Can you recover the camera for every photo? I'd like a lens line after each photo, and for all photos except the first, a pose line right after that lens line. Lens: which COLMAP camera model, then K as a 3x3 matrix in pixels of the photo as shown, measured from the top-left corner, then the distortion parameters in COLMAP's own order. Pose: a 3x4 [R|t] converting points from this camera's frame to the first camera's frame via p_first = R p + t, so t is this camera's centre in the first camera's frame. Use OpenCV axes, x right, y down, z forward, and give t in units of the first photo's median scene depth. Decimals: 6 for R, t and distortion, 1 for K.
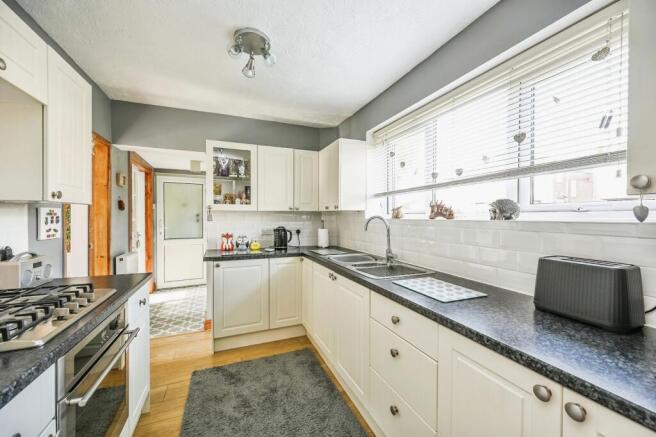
lens RADIAL K [[262.3, 0, 333.0], [0, 262.3, 218.1], [0, 0, 1]] dist [-0.003354, -0.000070]
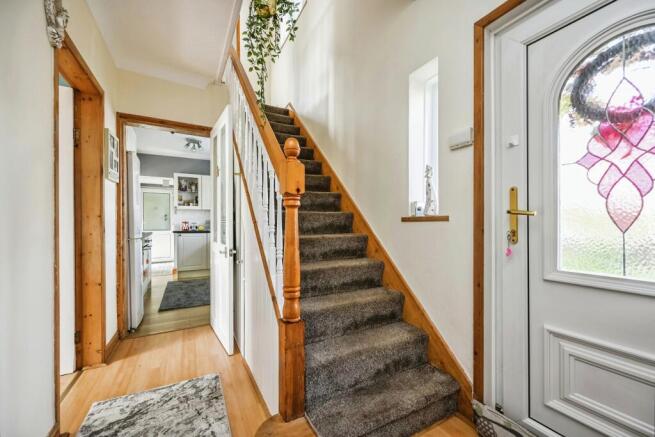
lens RADIAL K [[261.9, 0, 322.7], [0, 261.9, 221.3], [0, 0, 1]] dist [-0.003354, -0.000070]
pose [[0.997067, -0.003334, 0.076461, 0.440812], [0.003969, 0.999959, -0.008153, 0.078209], [-0.076431, 0.008433, 0.997039, -0.961051]]
